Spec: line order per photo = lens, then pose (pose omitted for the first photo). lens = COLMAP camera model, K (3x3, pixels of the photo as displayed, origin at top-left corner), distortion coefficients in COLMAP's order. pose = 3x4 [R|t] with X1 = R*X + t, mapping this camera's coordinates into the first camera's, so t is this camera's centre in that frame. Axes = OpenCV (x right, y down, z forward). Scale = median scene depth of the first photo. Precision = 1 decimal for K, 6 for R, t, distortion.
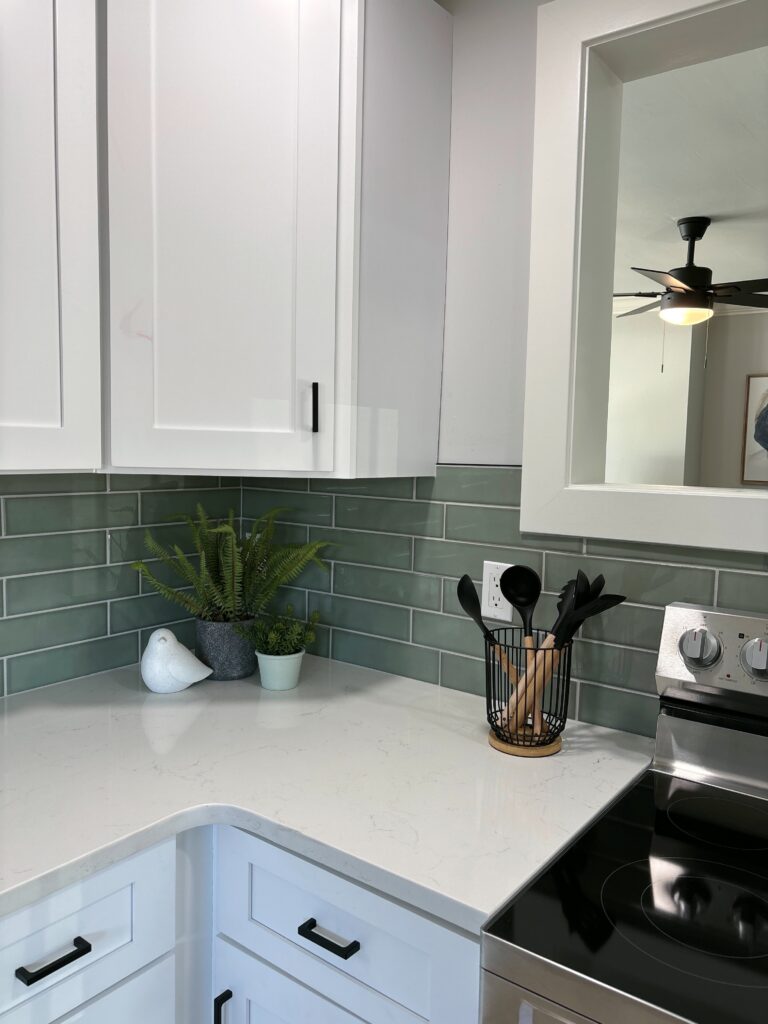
lens RADIAL K [[776.4, 0, 384.0], [0, 776.4, 512.0], [0, 0, 1]] dist [0.134454, -0.230230]
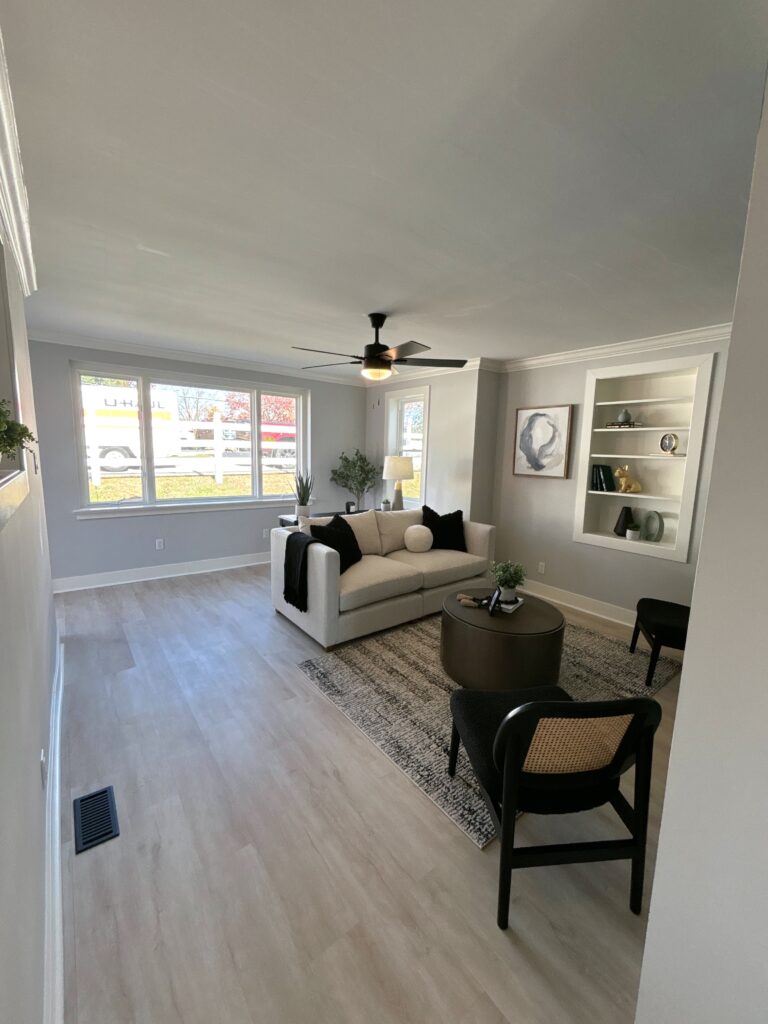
lens RADIAL K [[413.3, 0, 385.0], [0, 413.3, 513.7], [0, 0, 1]] dist [0.002676, -0.000471]
pose [[0.965638, 0.037073, -0.257234, 0.628130], [-0.021602, 0.997798, 0.062714, -0.006145], [0.258993, -0.055002, 0.964312, 0.132461]]
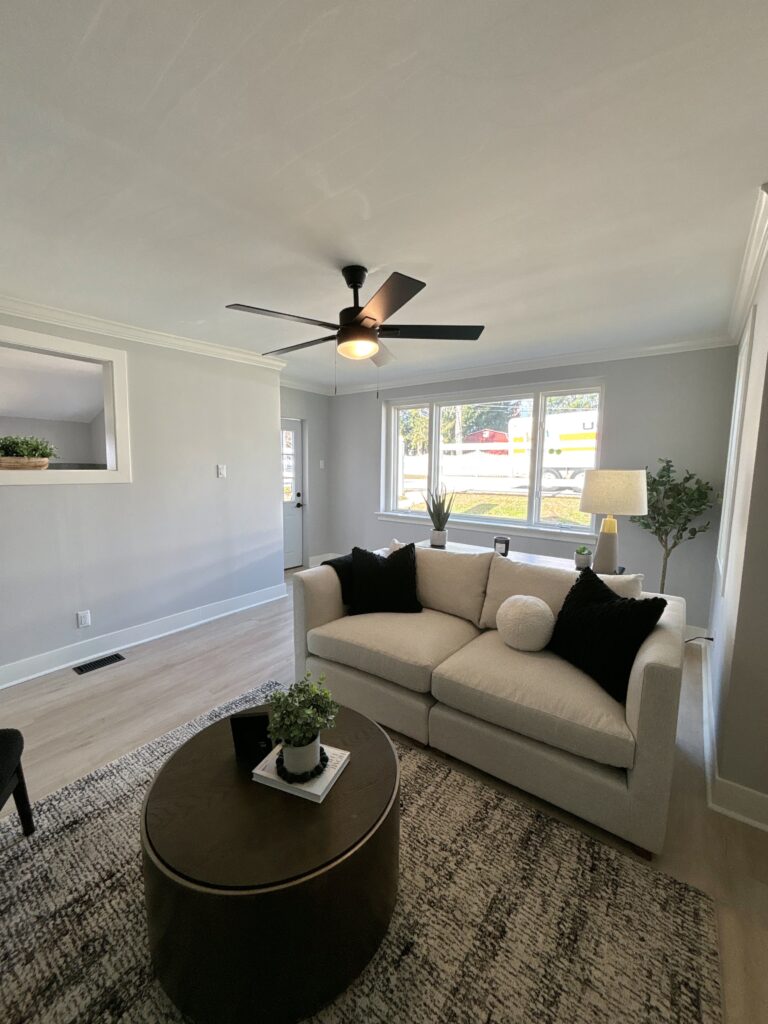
lens RADIAL K [[407.4, 0, 381.6], [0, 407.4, 514.4], [0, 0, 1]] dist [-0.001835, -0.000095]
pose [[0.000255, 0.092519, -0.995711, 1.012305], [-0.094764, 0.991232, 0.092078, -0.060136], [0.995500, 0.094334, 0.009020, 1.043695]]
